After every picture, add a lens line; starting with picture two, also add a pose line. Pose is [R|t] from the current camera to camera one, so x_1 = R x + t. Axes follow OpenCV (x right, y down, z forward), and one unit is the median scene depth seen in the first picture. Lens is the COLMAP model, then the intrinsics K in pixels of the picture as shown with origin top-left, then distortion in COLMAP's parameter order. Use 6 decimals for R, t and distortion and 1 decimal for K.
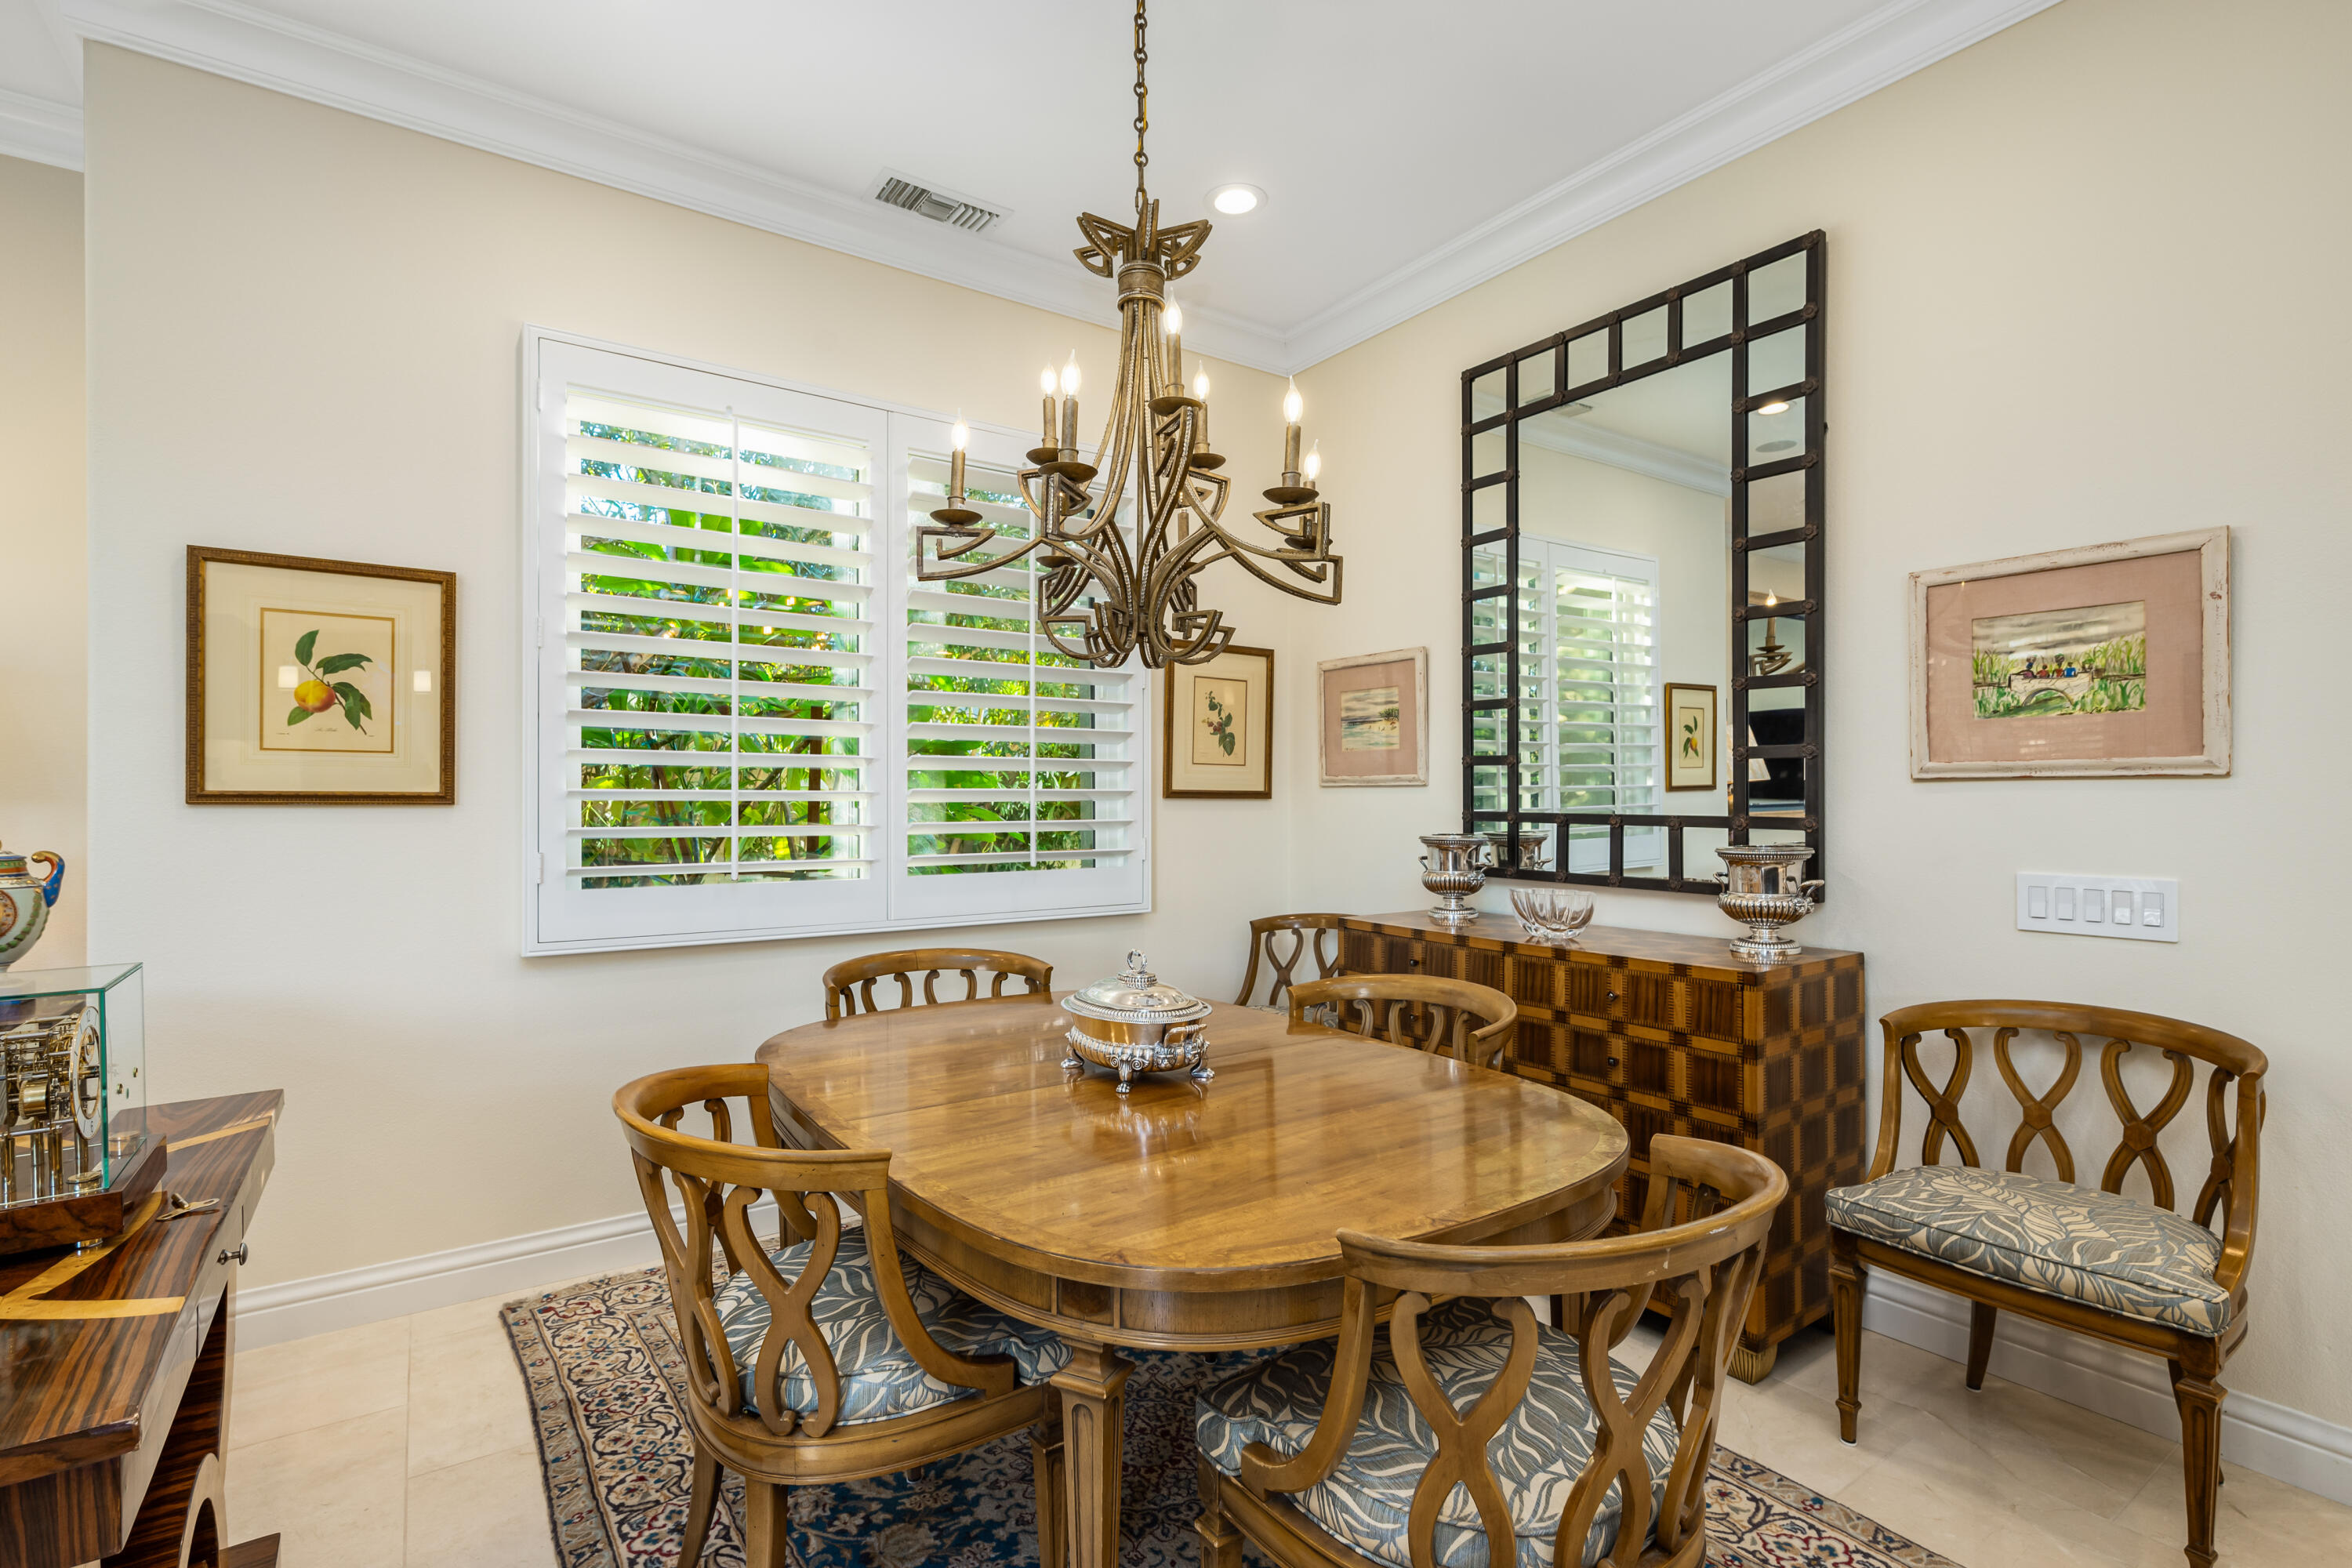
lens RADIAL K [[1118.4, 0, 1167.1], [0, 1118.4, 779.2], [0, 0, 1]] dist [0.009958, -0.000058]
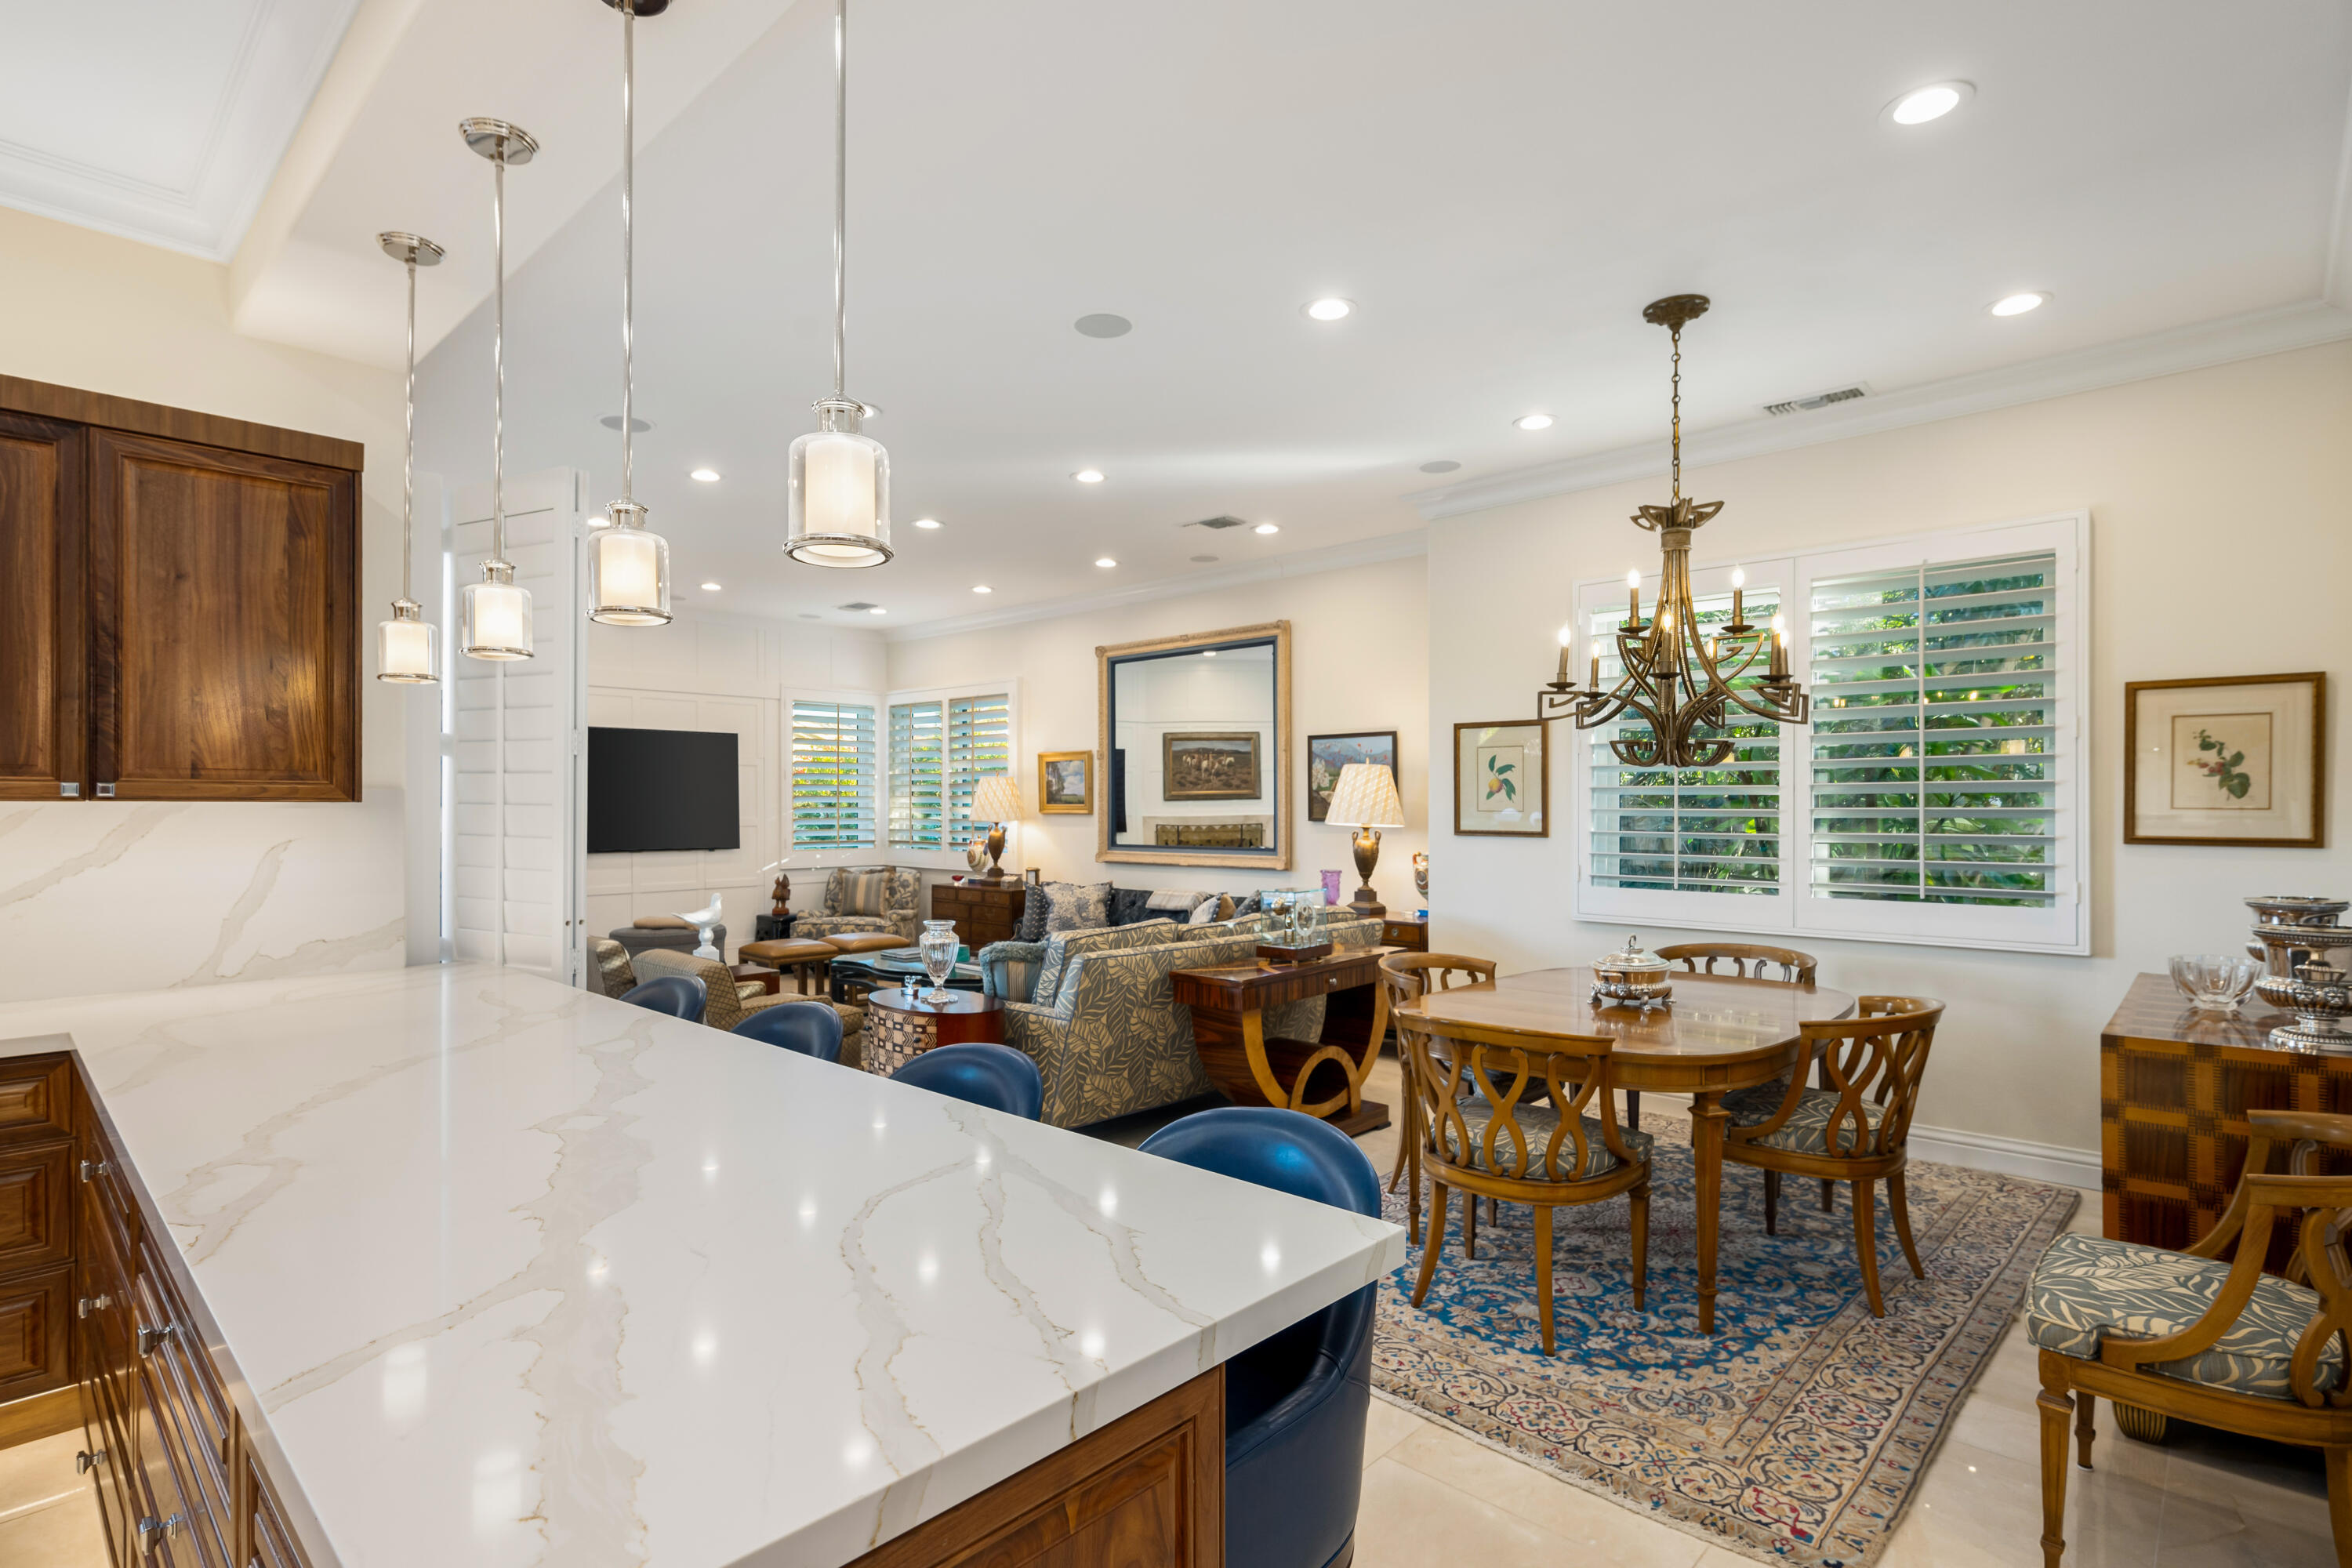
lens RADIAL K [[1141.5, 0, 1165.6], [0, 1141.5, 806.2], [0, 0, 1]] dist [-0.000198, 0.002665]
pose [[0.204871, -0.002947, -0.978785, 1.099735], [0.015310, 0.999883, 0.000194, -0.039971], [0.978669, -0.015024, 0.204892, -0.052815]]
